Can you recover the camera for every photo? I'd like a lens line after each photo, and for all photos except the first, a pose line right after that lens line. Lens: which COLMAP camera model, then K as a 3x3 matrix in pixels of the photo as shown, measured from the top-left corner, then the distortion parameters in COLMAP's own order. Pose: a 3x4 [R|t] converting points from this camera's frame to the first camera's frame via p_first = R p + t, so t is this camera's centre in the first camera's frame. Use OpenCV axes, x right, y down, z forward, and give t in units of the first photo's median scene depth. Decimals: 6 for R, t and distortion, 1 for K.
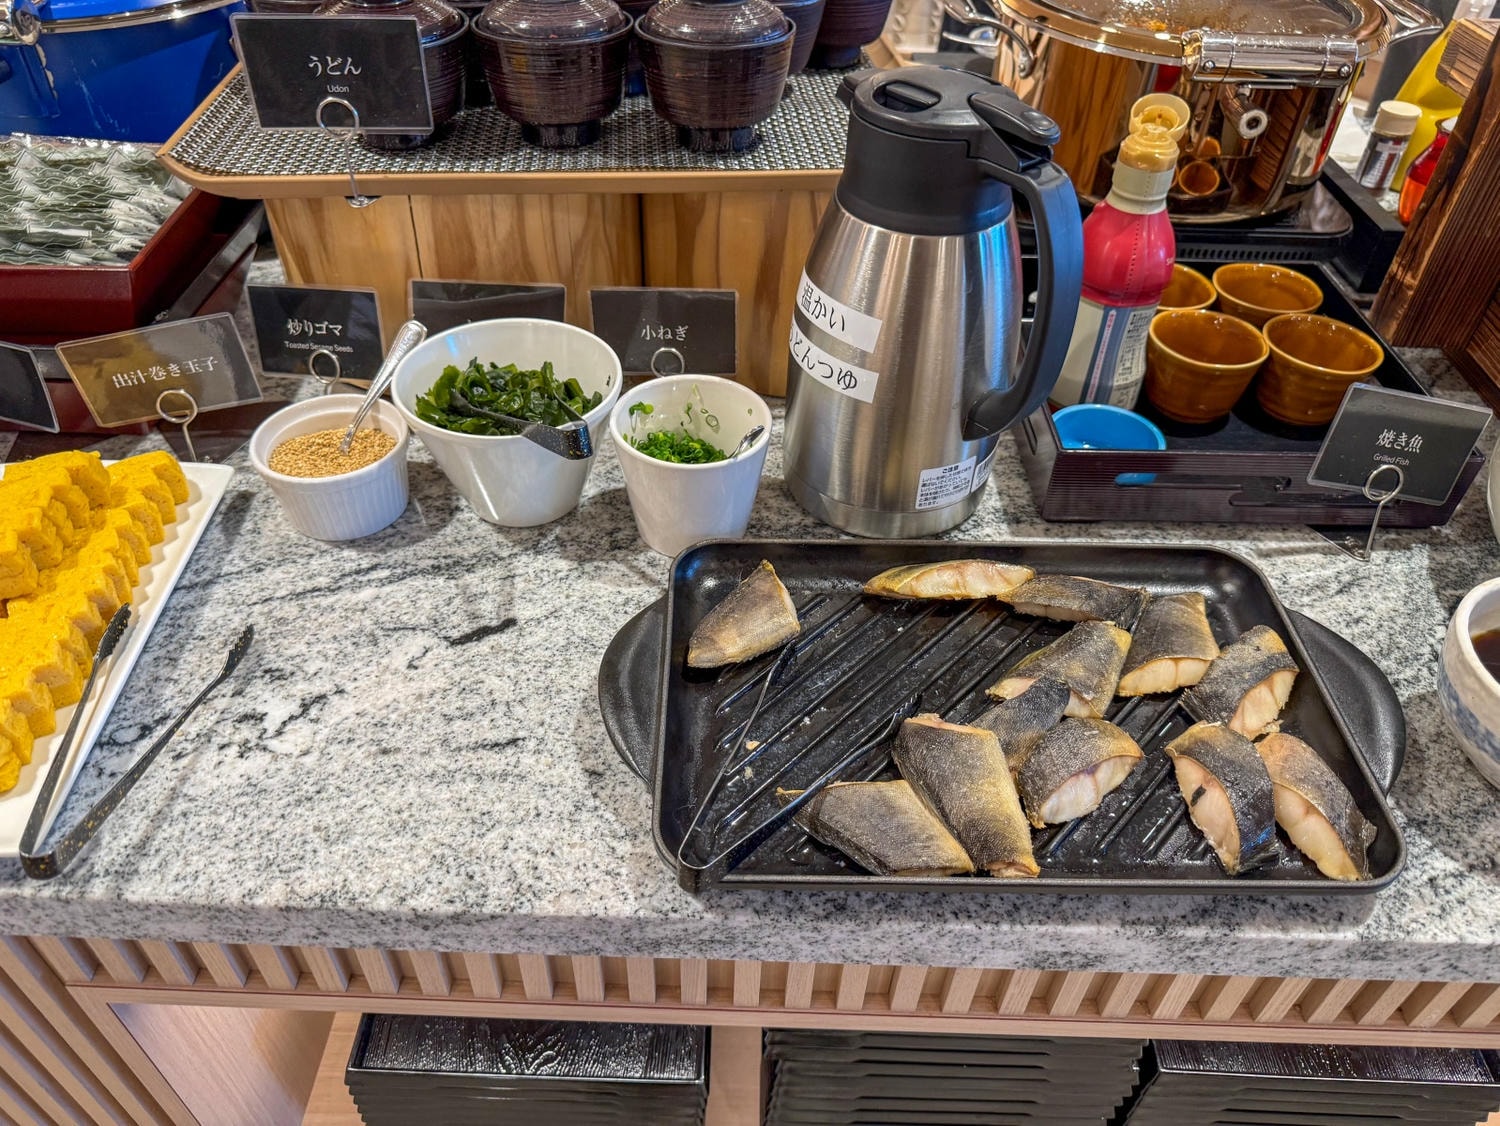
lens RADIAL K [[1092.3, 0, 744.6], [0, 1092.3, 567.9], [0, 0, 1]] dist [0.007311, -0.032201]
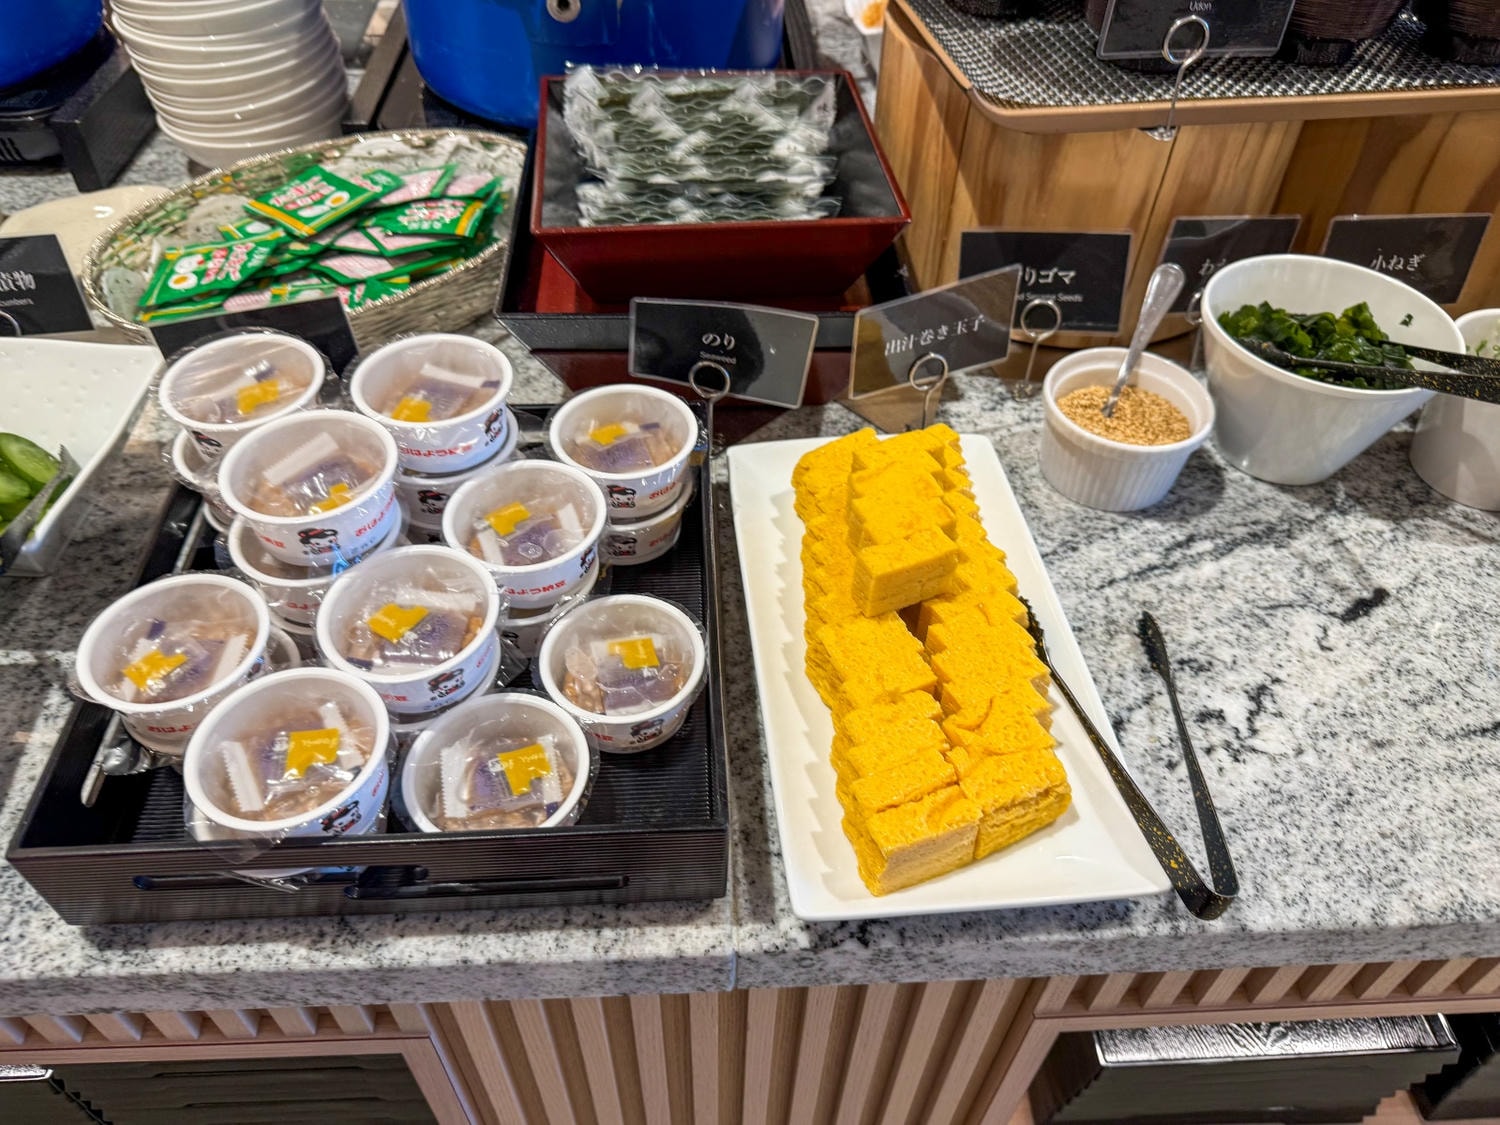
lens RADIAL K [[1092.3, 0, 742.5], [0, 1092.3, 559.0], [0, 0, 1]] dist [0.007311, -0.032201]
pose [[0.997977, -0.053059, 0.035016, -0.758611], [0.050407, 0.996078, 0.072718, -0.070498], [-0.038737, -0.070806, 0.996738, 0.095857]]
